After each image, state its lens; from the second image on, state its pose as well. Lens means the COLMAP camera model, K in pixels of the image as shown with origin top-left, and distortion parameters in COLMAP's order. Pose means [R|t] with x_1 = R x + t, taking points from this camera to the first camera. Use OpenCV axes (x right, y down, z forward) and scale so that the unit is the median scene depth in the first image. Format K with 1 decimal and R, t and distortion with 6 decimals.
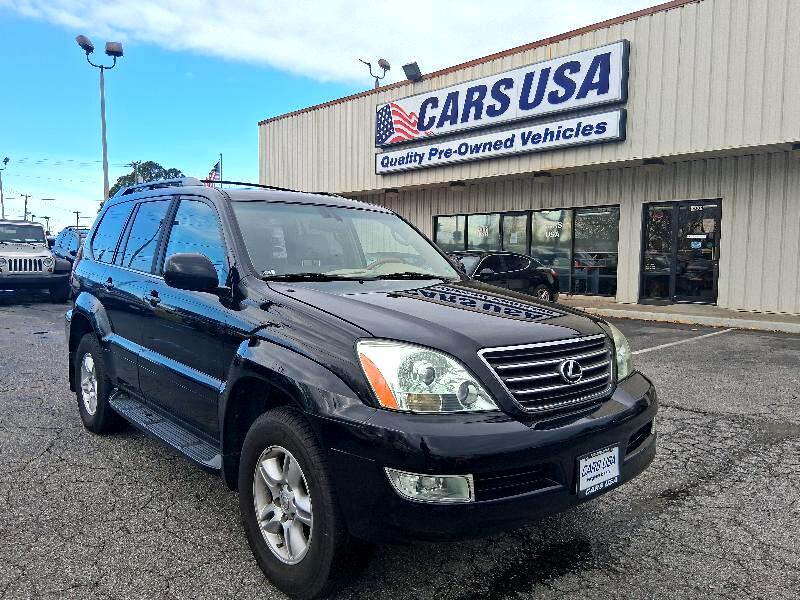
lens RADIAL K [[595.3, 0, 400.0], [0, 595.3, 300.0], [0, 0, 1]] dist [0.129868, -0.225480]
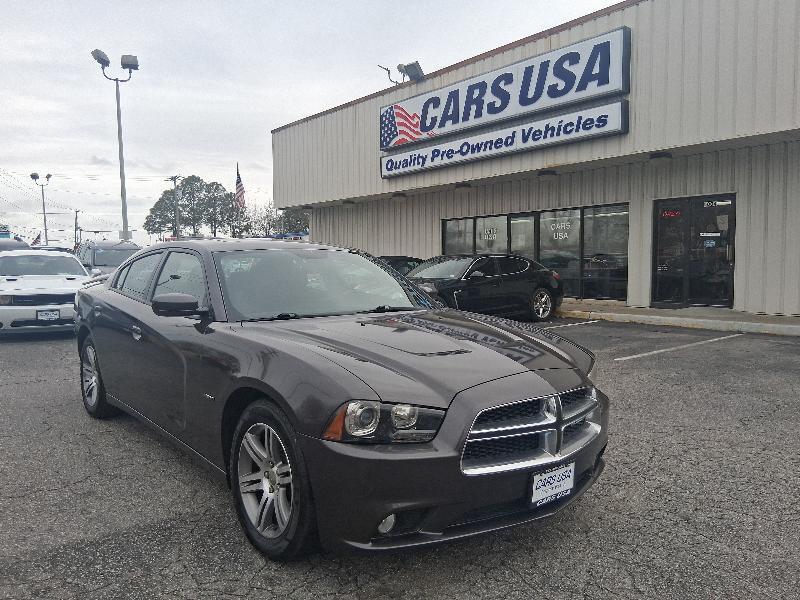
lens RADIAL K [[595.3, 0, 400.0], [0, 595.3, 300.0], [0, 0, 1]] dist [0.129868, -0.225480]
pose [[0.997451, -0.009509, -0.070720, 0.072751], [0.008451, 0.999848, -0.015247, 0.005262], [0.070854, 0.014611, 0.997380, 0.037140]]
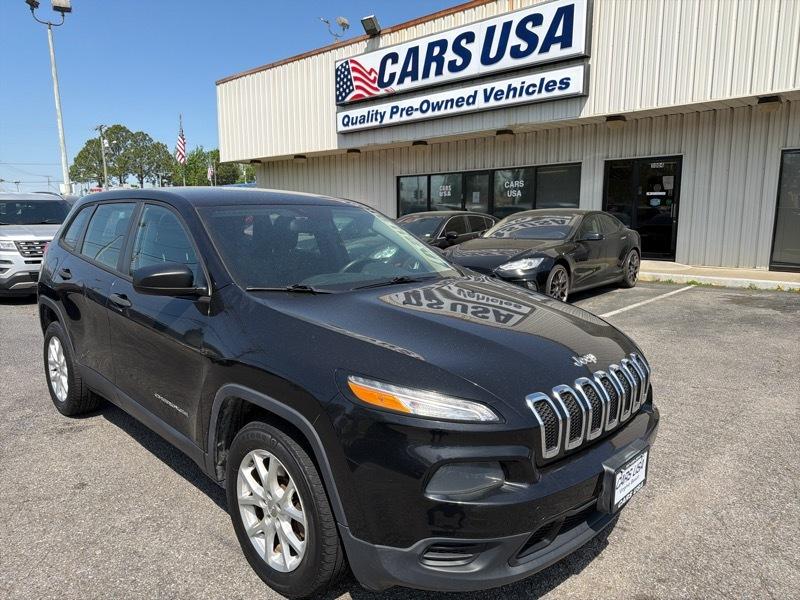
lens RADIAL K [[554.6, 0, 400.0], [0, 554.6, 300.0], [0, 0, 1]] dist [0.071379, -0.105848]
pose [[0.997992, -0.025334, 0.058049, 0.004027], [0.020622, 0.996550, 0.080393, -0.011228], [-0.059886, -0.079035, 0.995071, 0.073445]]
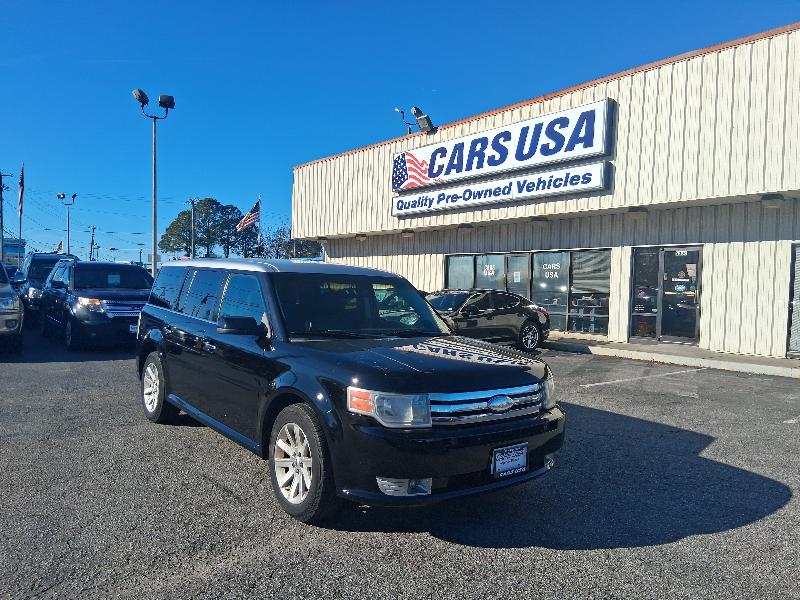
lens RADIAL K [[595.3, 0, 400.0], [0, 595.3, 300.0], [0, 0, 1]] dist [0.129868, -0.225480]
pose [[0.996348, 0.020068, -0.082992, 0.083834], [-0.024826, 0.998082, -0.056710, 0.000963], [0.081695, 0.058563, 0.994935, -0.073372]]
